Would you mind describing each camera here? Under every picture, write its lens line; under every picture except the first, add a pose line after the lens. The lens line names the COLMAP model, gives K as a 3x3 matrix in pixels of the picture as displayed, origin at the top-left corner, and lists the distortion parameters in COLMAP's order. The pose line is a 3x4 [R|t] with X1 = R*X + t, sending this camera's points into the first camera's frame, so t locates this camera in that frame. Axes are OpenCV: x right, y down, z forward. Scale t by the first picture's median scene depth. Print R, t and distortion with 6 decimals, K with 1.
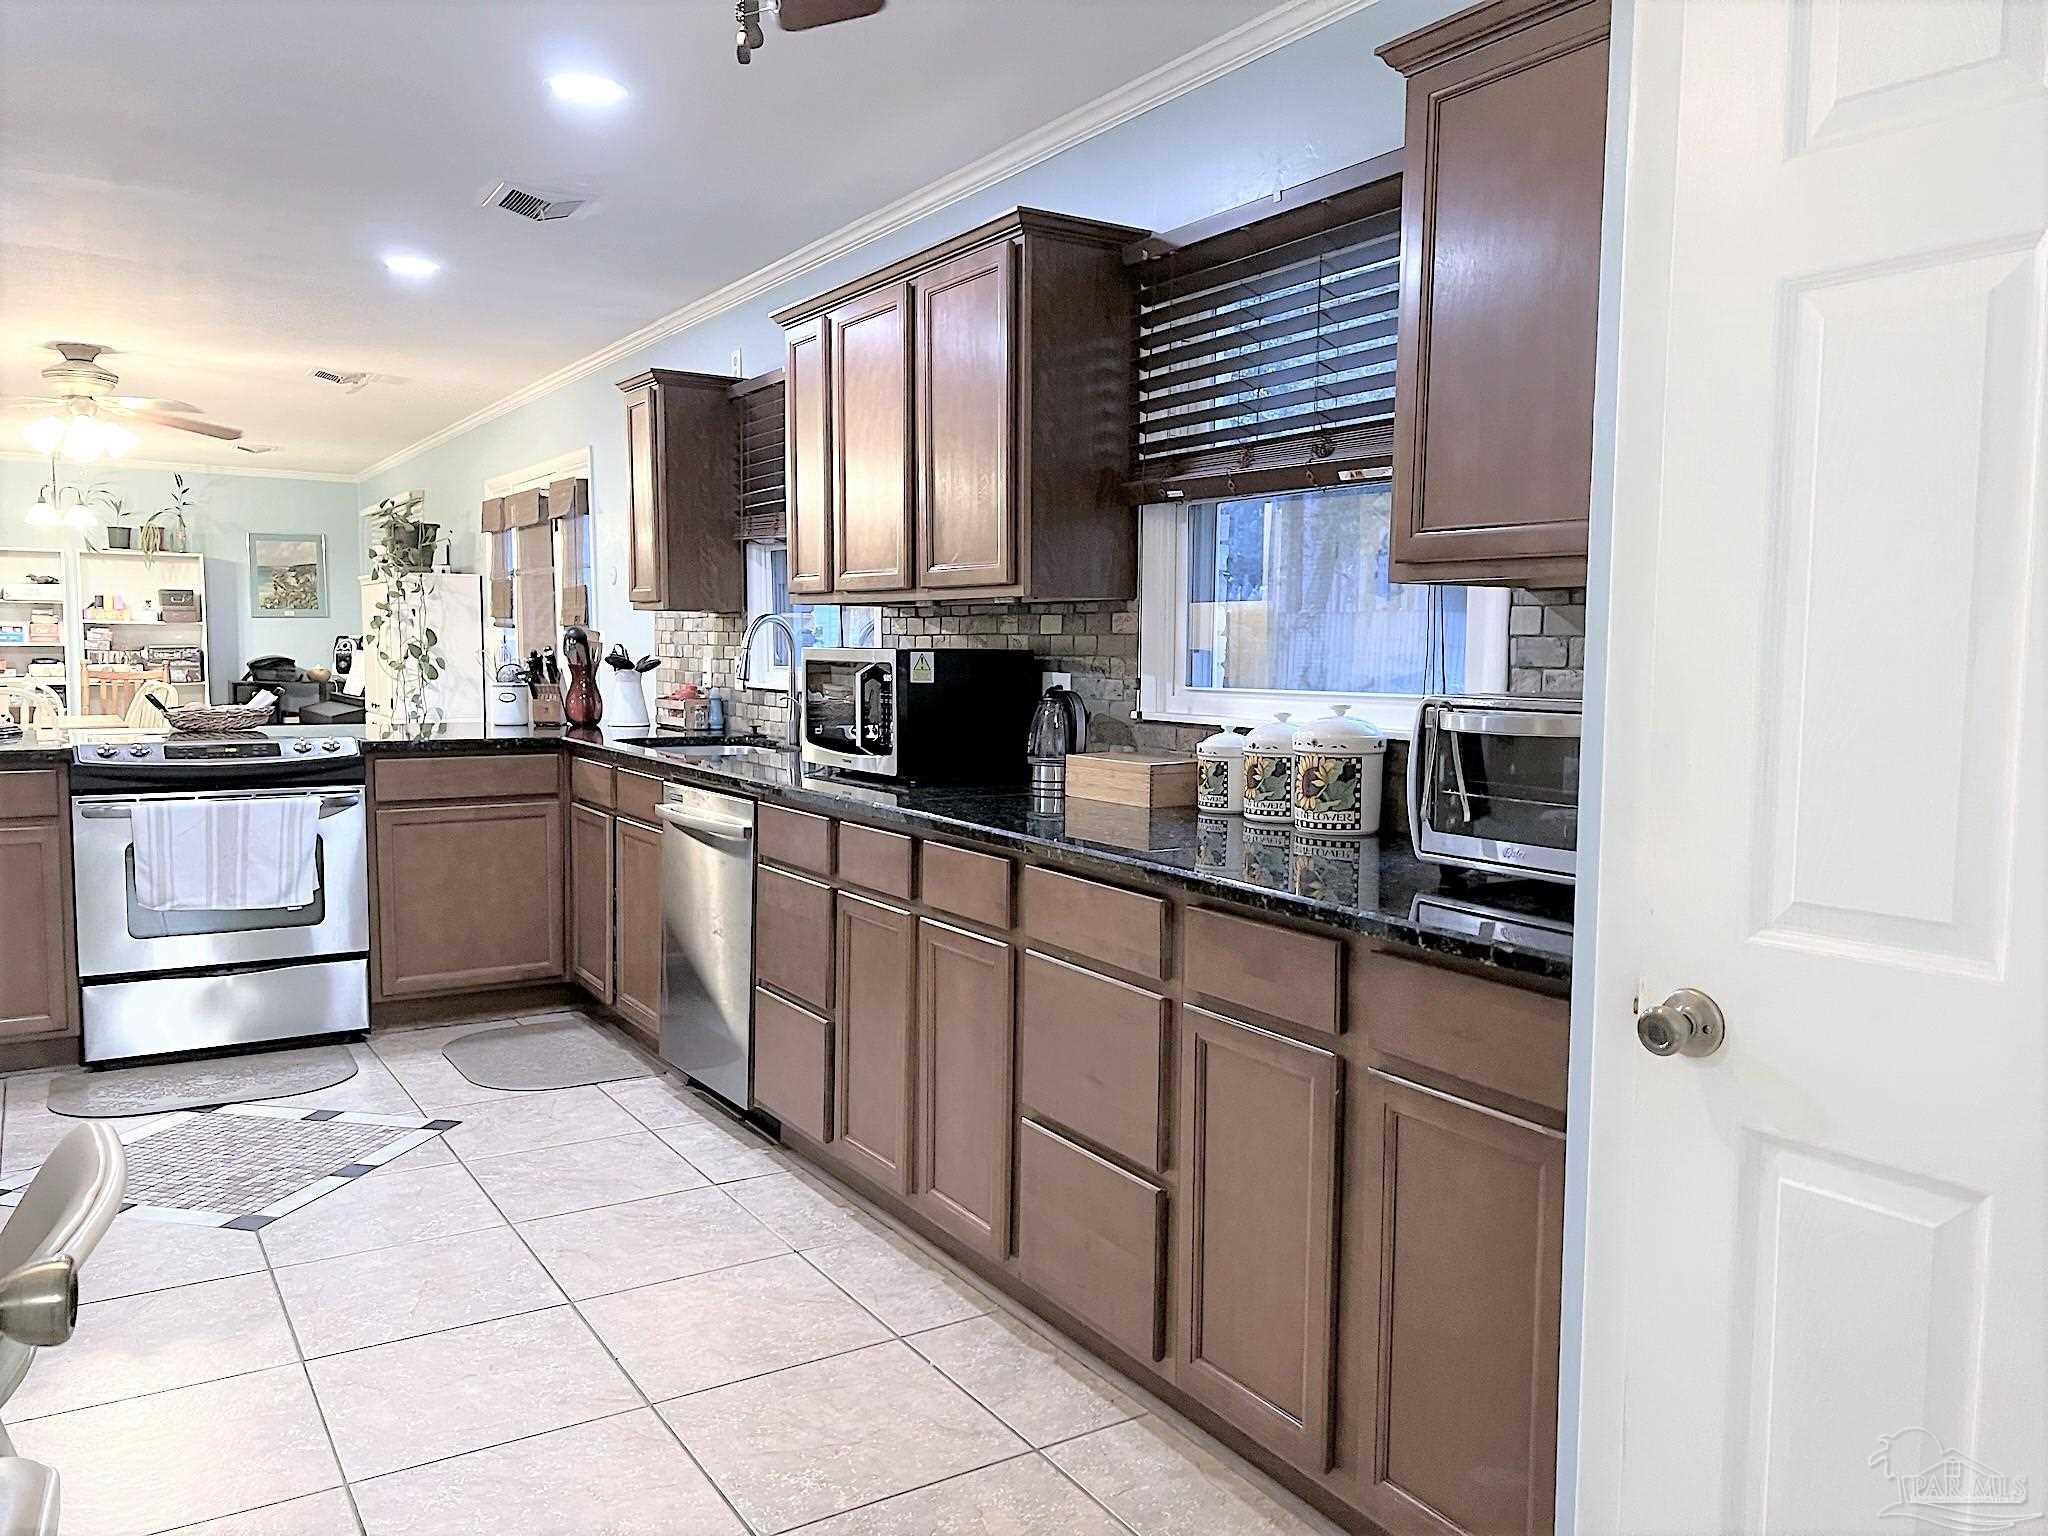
lens RADIAL K [[1569.8, 0, 1045.3], [0, 1569.8, 782.5], [0, 0, 1]] dist [0.076720, -0.091468]
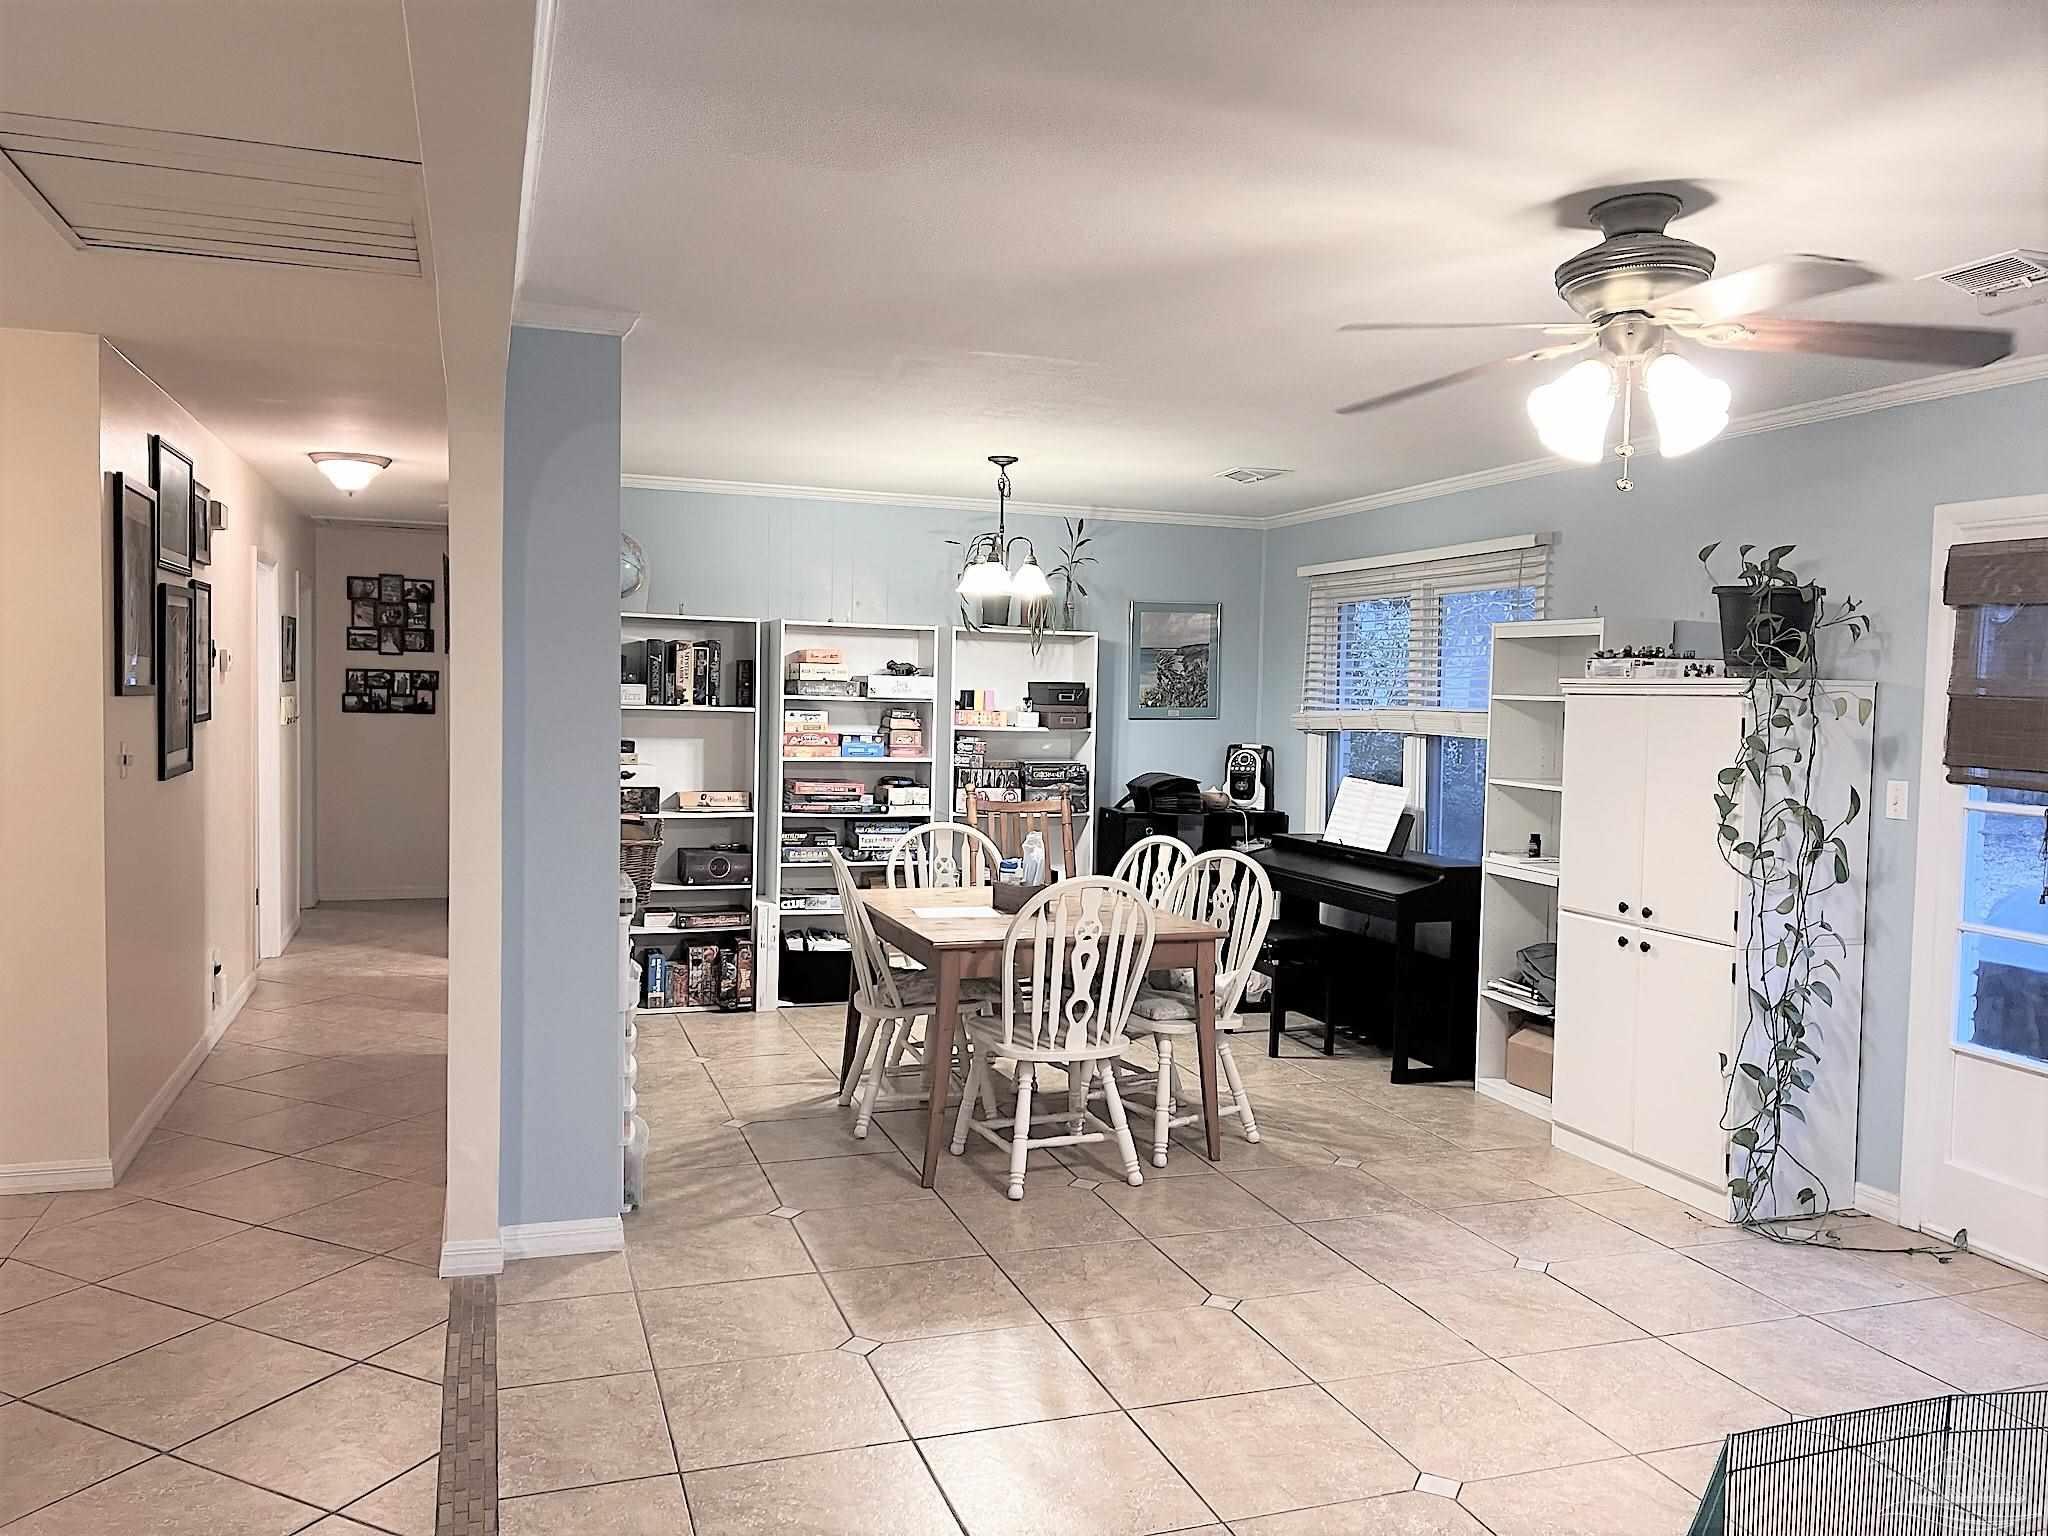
lens RADIAL K [[1519.1, 0, 1024.0], [0, 1519.1, 768.0], [0, 0, 1]] dist [0.061919, -0.005619]
pose [[0.974674, 0.023626, -0.222380, -1.025547], [-0.032193, 0.998869, -0.034979, -0.147040], [0.221302, 0.041252, 0.974333, 0.848487]]
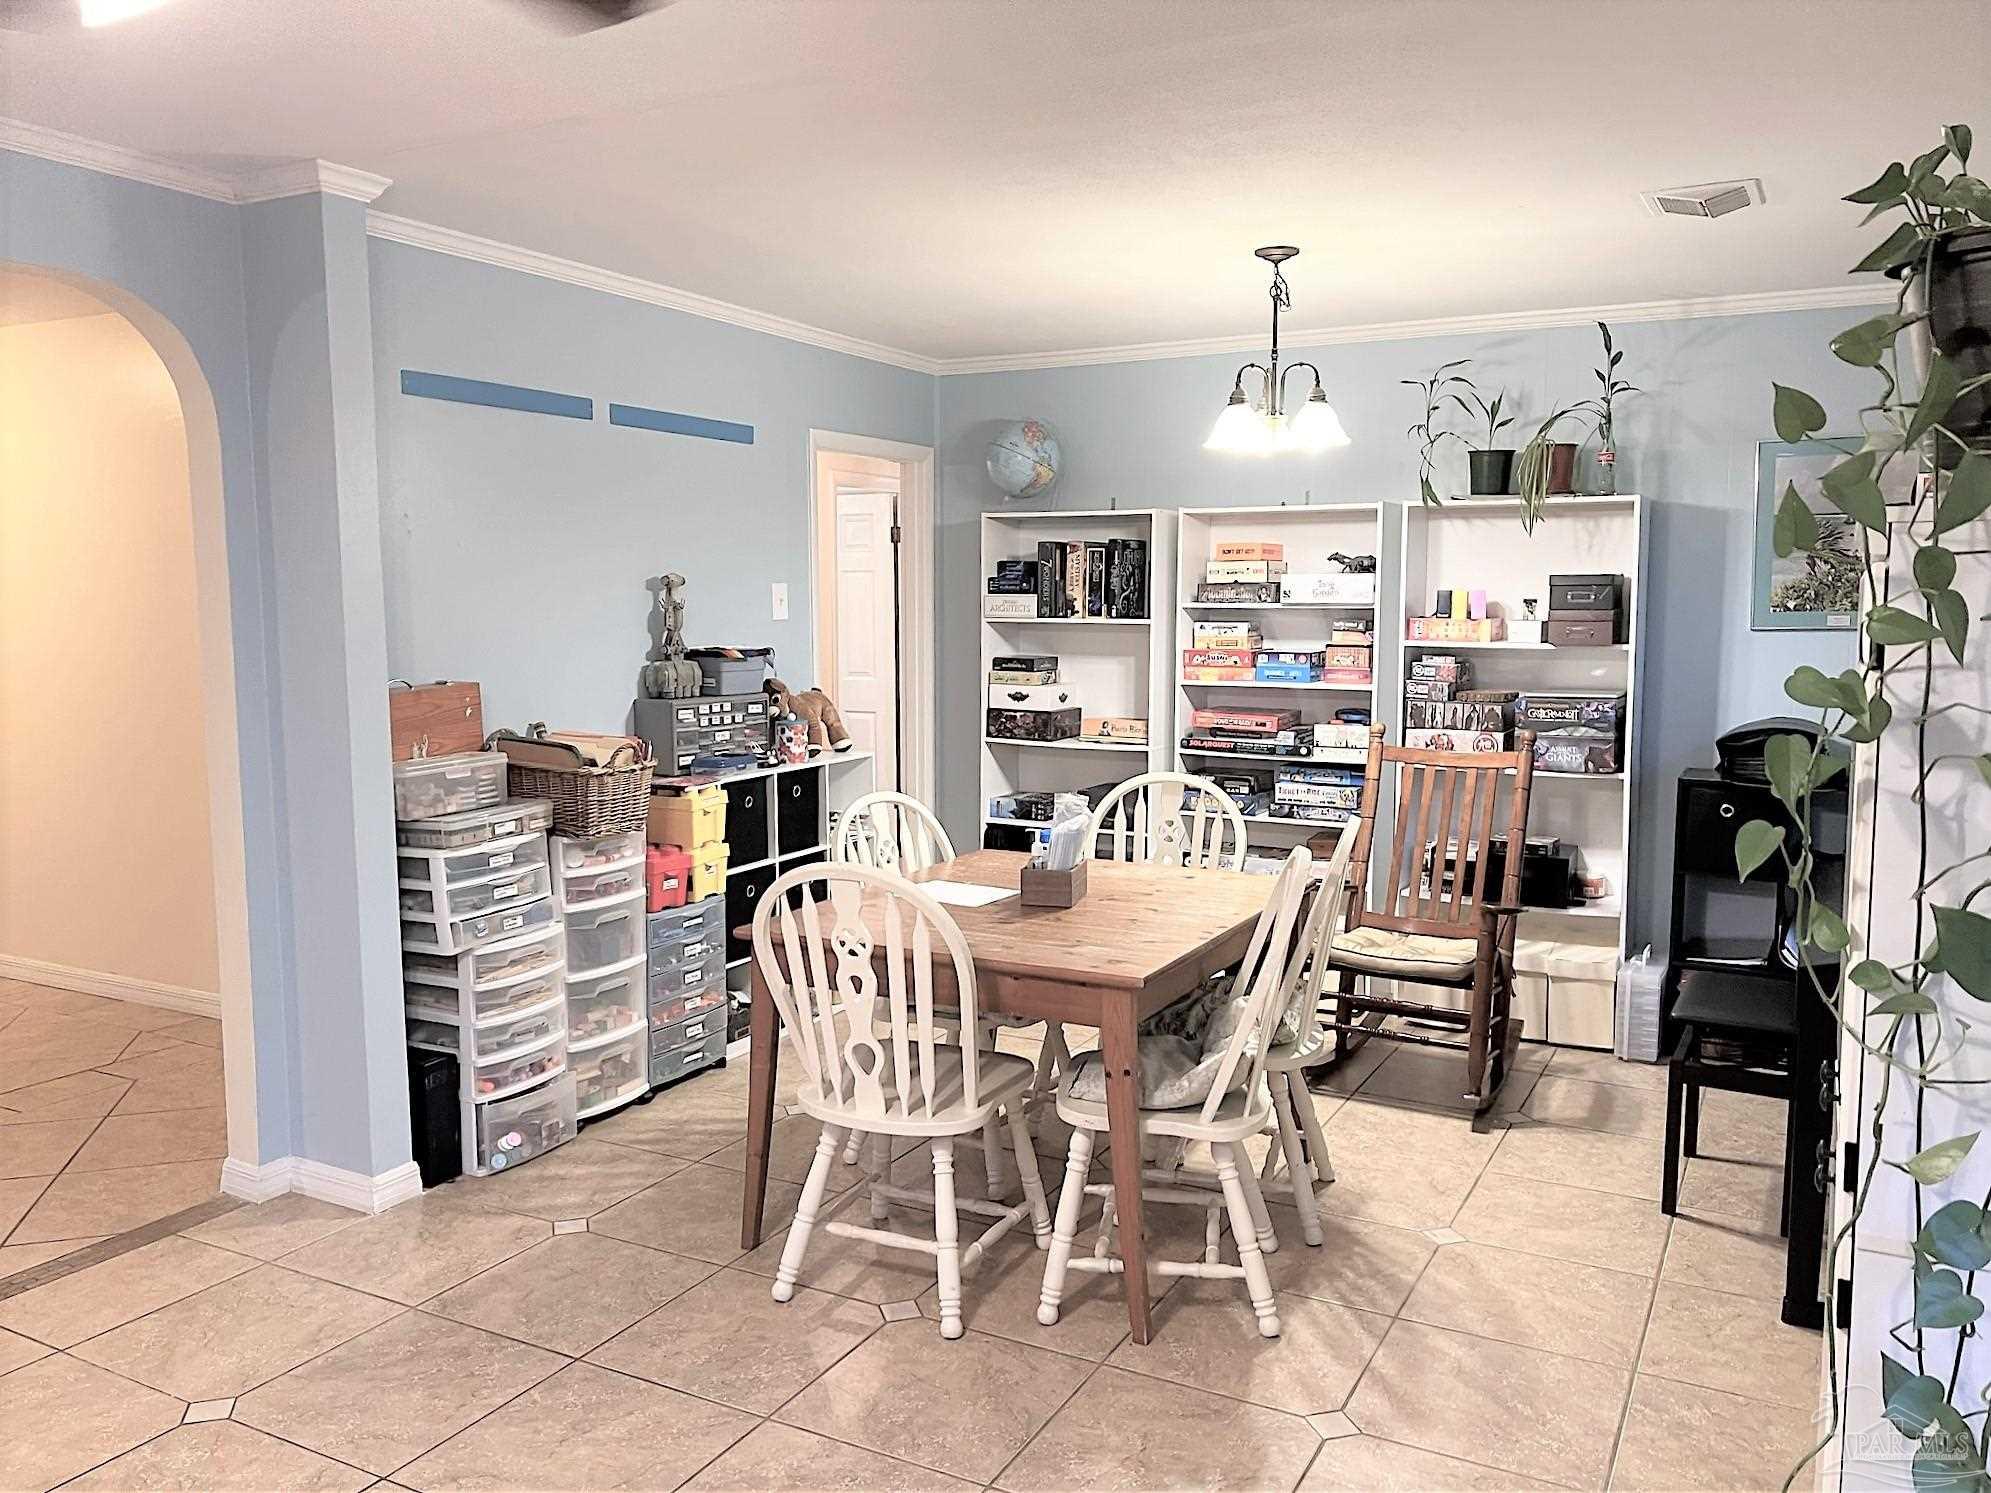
lens RADIAL K [[1526.1, 0, 1016.2], [0, 1526.1, 760.6], [0, 0, 1]] dist [0.076720, -0.091468]
pose [[0.500316, 0.085380, -0.861623, -0.580444], [-0.070542, 0.995838, 0.057718, -0.202501], [0.862965, 0.031904, 0.504256, 1.567920]]
